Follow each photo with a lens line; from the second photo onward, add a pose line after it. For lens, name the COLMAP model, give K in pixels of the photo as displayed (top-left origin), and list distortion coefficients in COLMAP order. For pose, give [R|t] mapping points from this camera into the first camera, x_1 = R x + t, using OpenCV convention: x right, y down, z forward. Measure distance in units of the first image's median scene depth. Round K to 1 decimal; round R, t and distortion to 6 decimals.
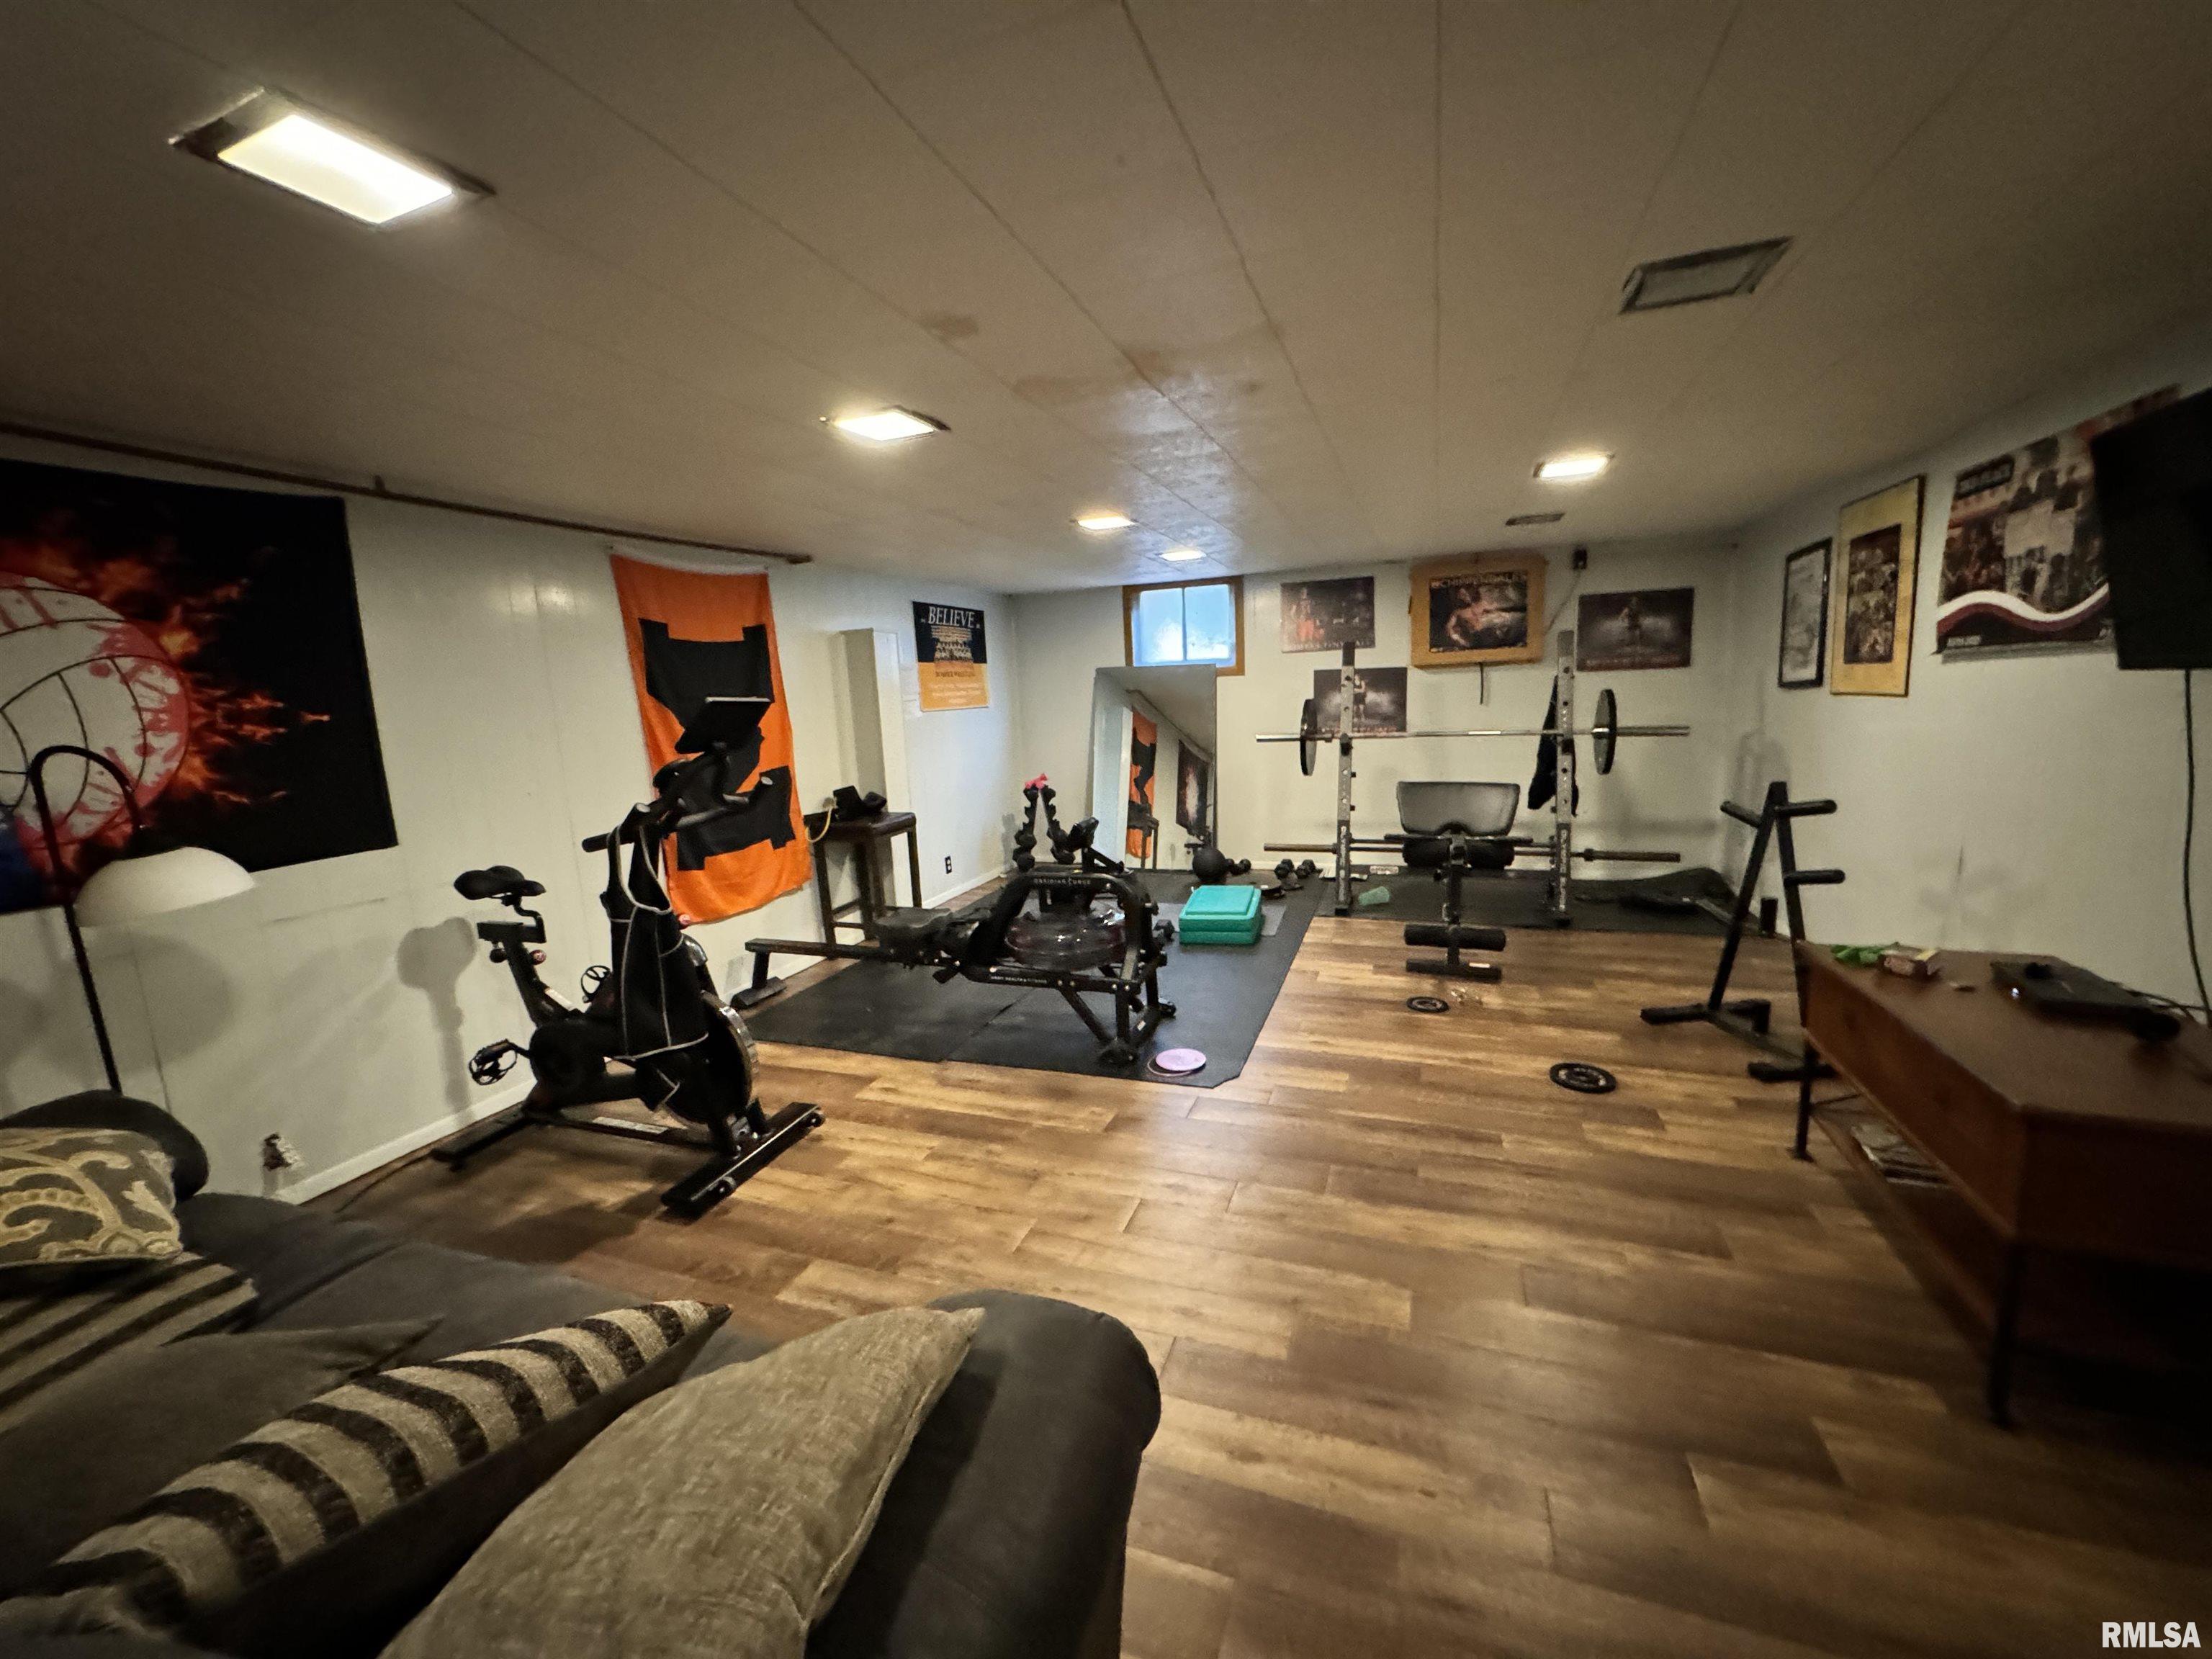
lens RADIAL K [[888.1, 0, 1106.0], [0, 888.1, 829.5], [0, 0, 1]] dist [-0.002451, -0.000241]
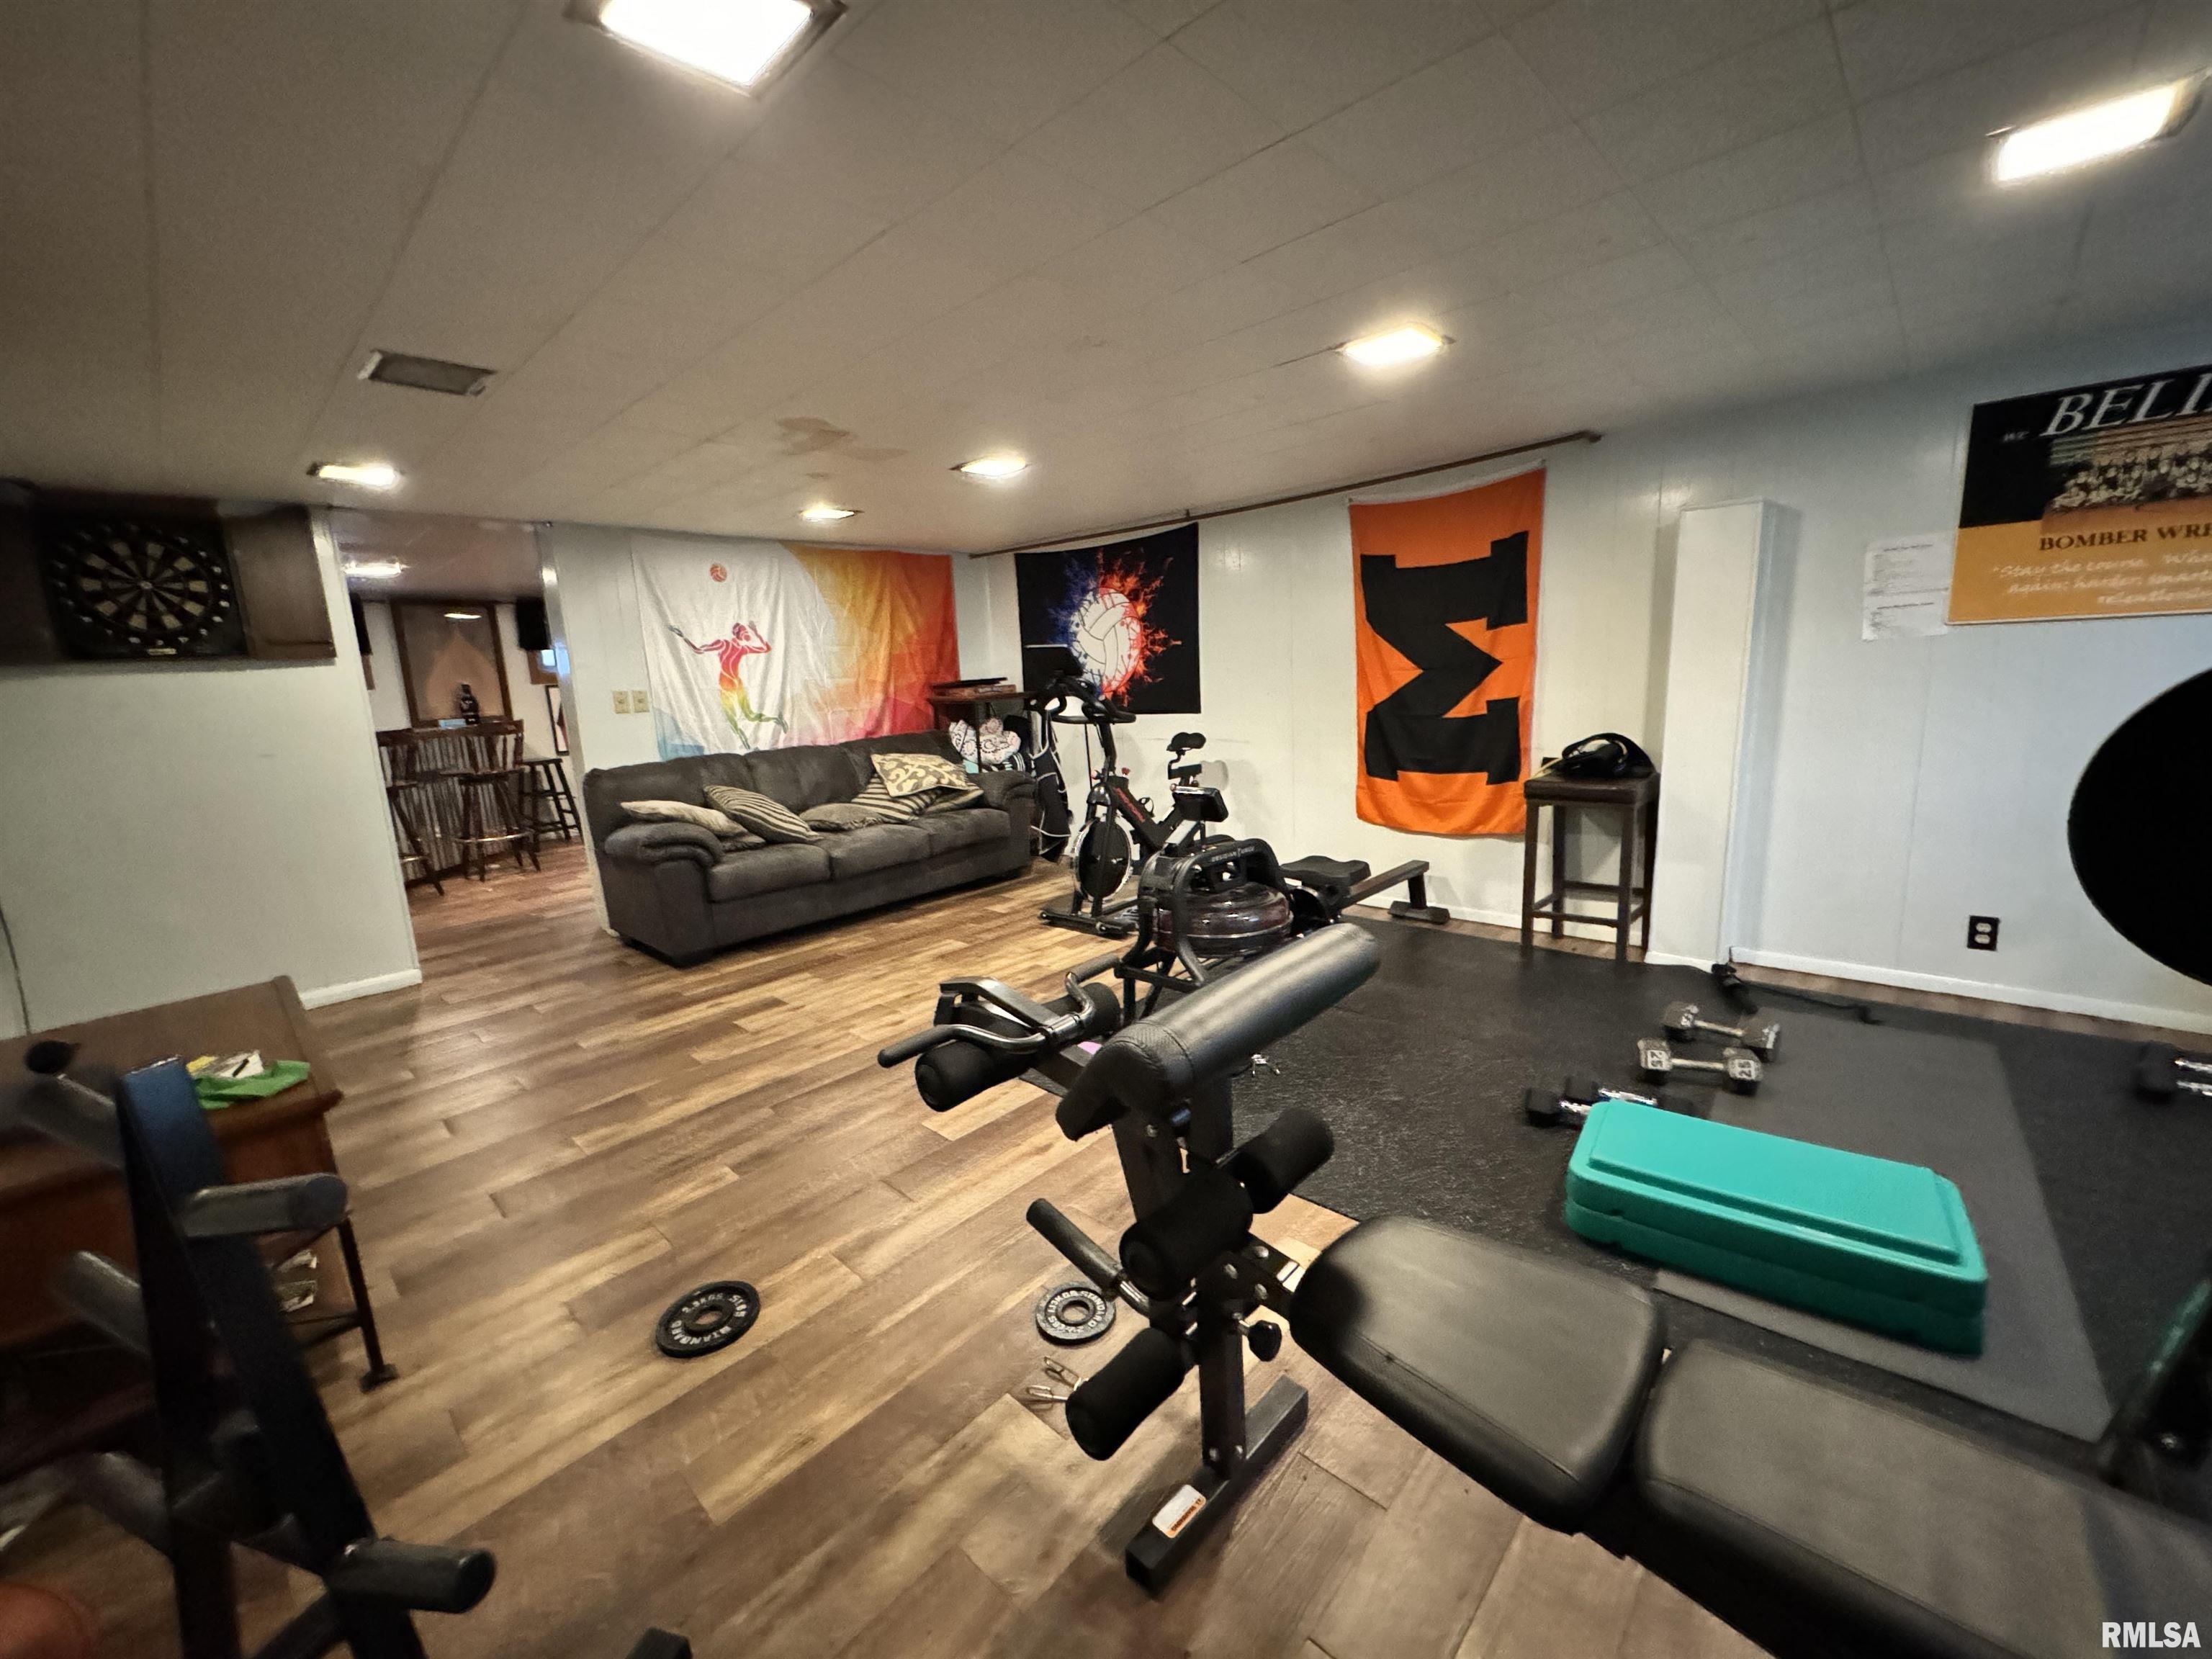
lens RADIAL K [[884.2, 0, 1106.0], [0, 884.2, 829.5], [0, 0, 1]] dist [0.000819, -0.000083]
pose [[-0.388687, 0.236037, -0.890623, 0.803750], [-0.076160, 0.955090, 0.286361, -0.218232], [0.918217, 0.179134, -0.353255, 1.264435]]
